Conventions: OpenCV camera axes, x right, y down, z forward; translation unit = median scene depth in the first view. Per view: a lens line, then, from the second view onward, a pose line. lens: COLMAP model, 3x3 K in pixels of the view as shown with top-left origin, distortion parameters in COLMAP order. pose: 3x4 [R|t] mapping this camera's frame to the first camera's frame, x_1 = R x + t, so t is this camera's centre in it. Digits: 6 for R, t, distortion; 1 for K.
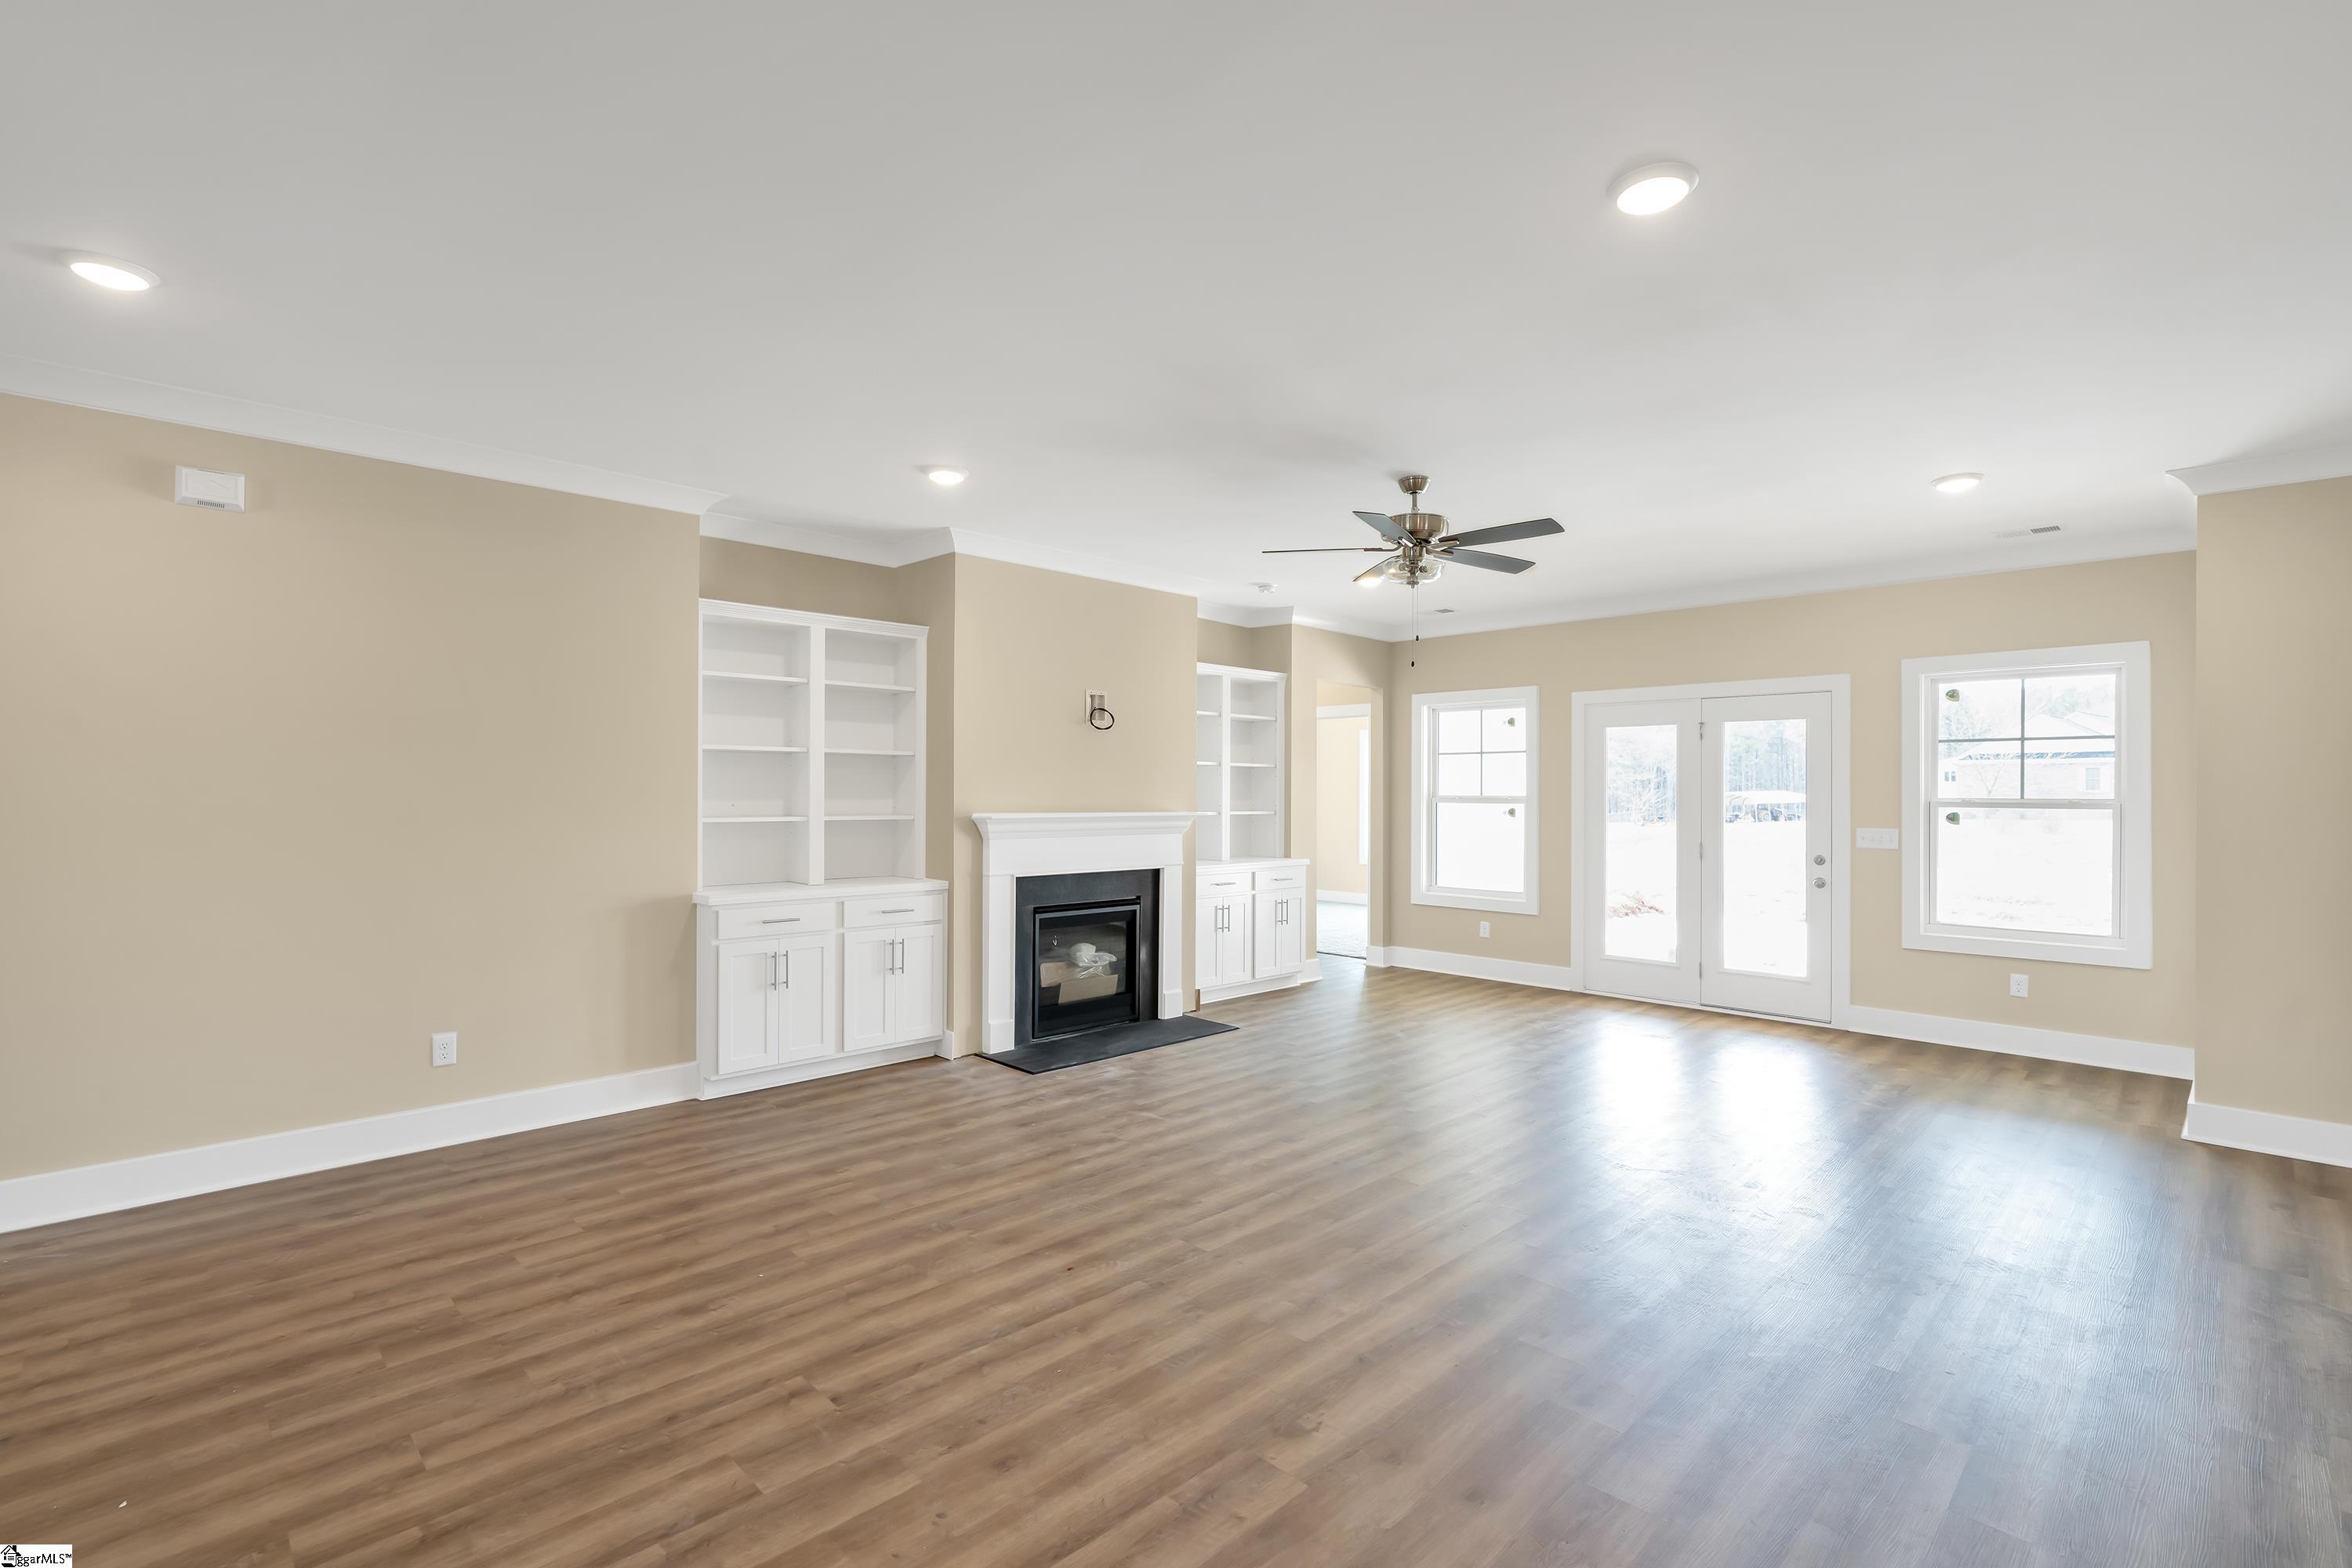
lens RADIAL K [[1067.5, 0, 1180.4], [0, 1067.5, 795.9], [0, 0, 1]] dist [-0.012550, 0.003684]
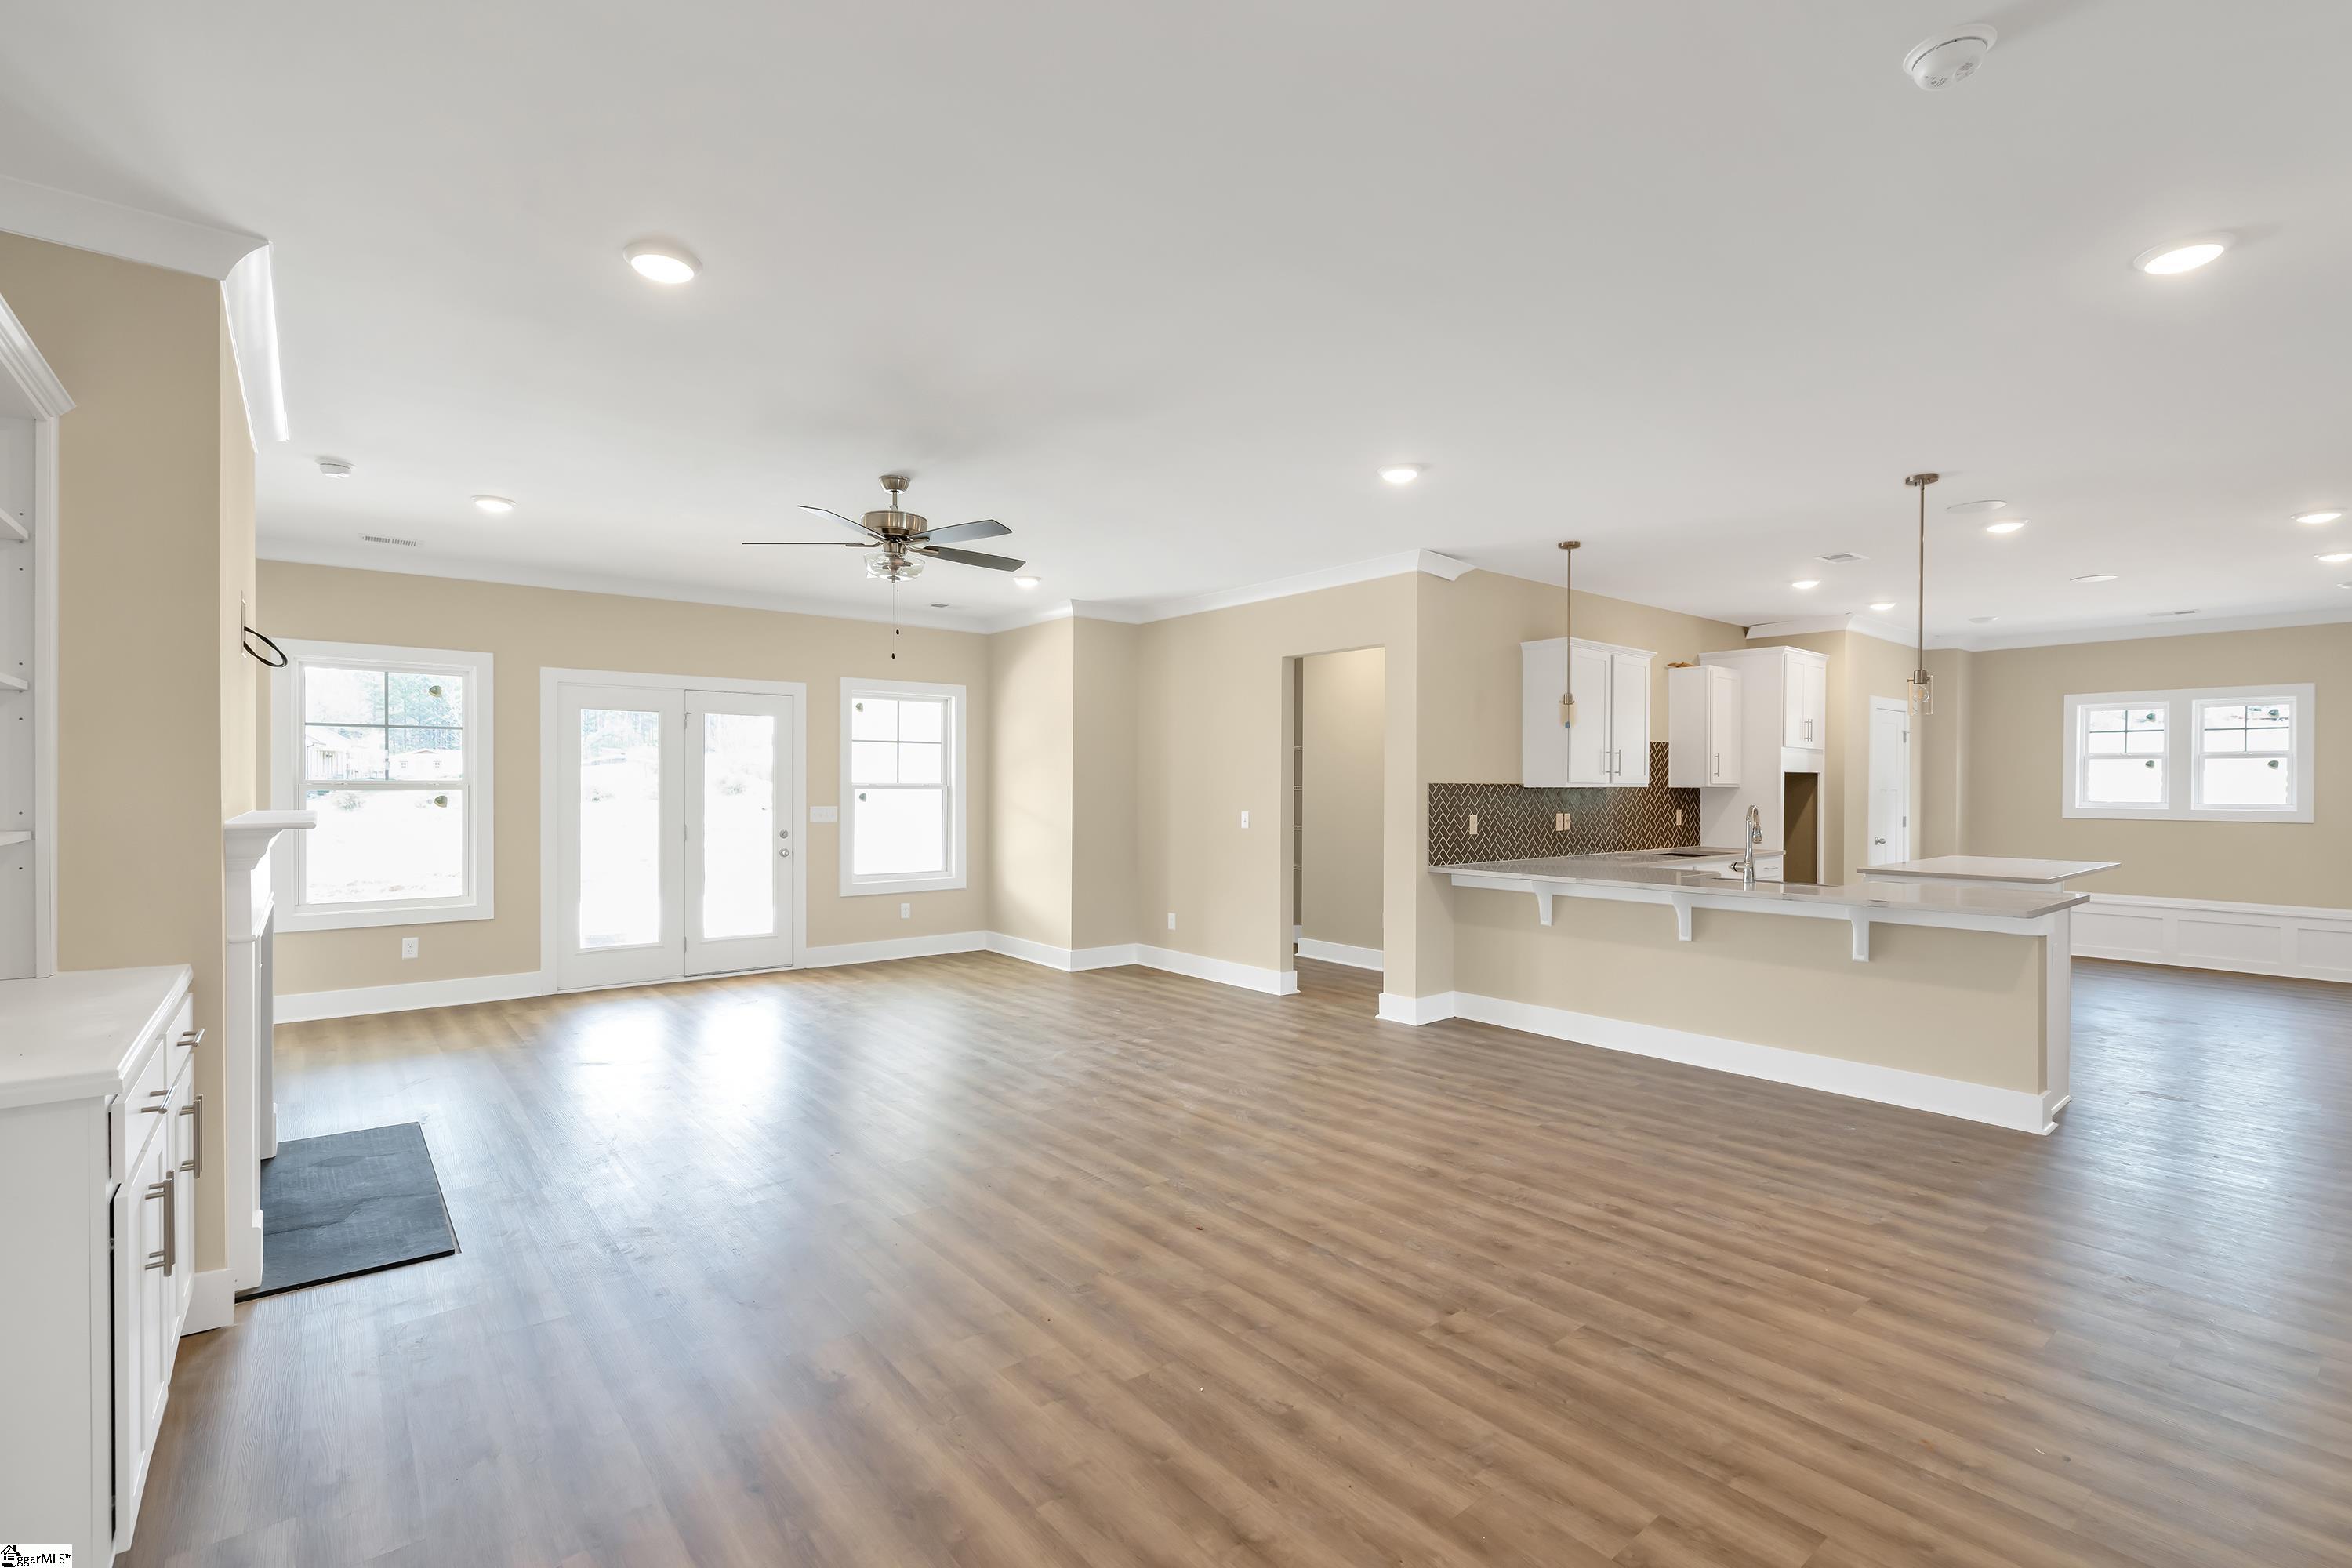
lens RADIAL K [[1067.5, 0, 1162.1], [0, 1067.5, 789.3], [0, 0, 1]] dist [-0.012550, 0.003684]
pose [[0.098684, -0.008741, 0.995080, -0.651408], [-0.002163, 0.999957, 0.008999, -0.002748], [-0.995116, -0.003040, 0.098661, 0.522669]]
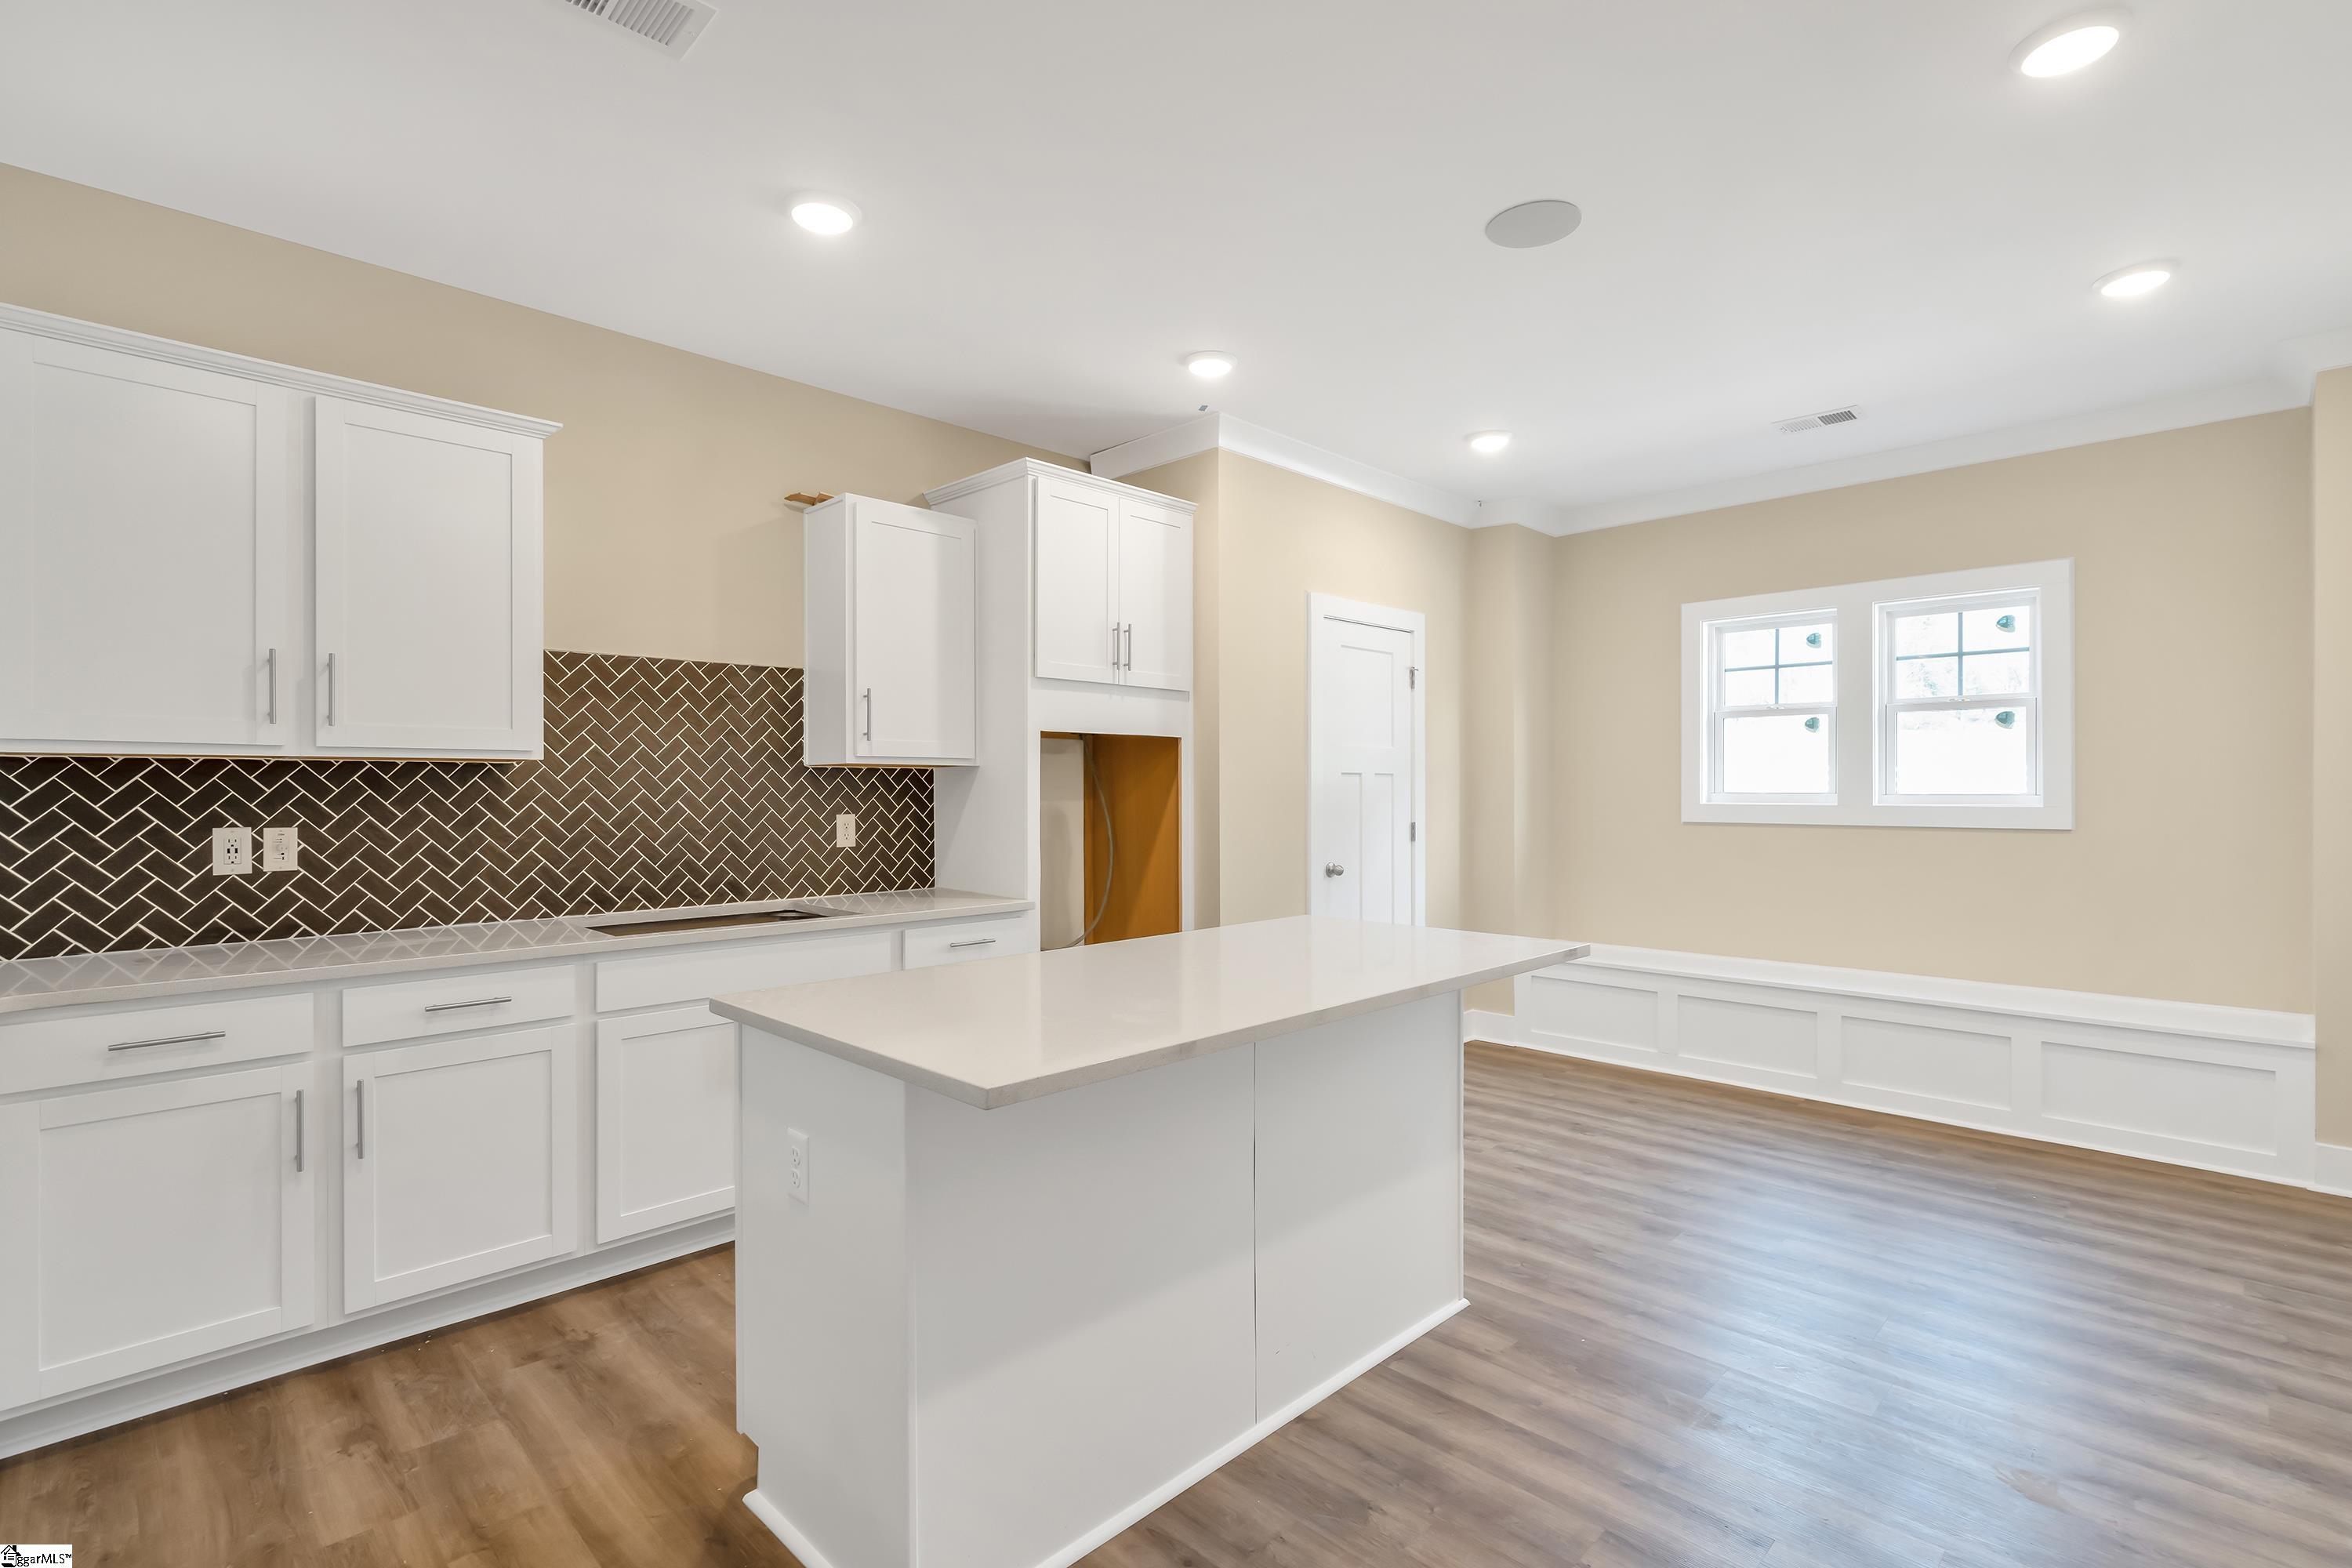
lens RADIAL K [[1067.5, 0, 1179.2], [0, 1067.5, 794.0], [0, 0, 1]] dist [-0.012550, 0.003684]
pose [[-0.005837, -0.011431, 0.999918, 0.182989], [0.003180, 0.999929, 0.011449, 0.016663], [-0.999978, 0.003246, -0.005800, -0.254412]]
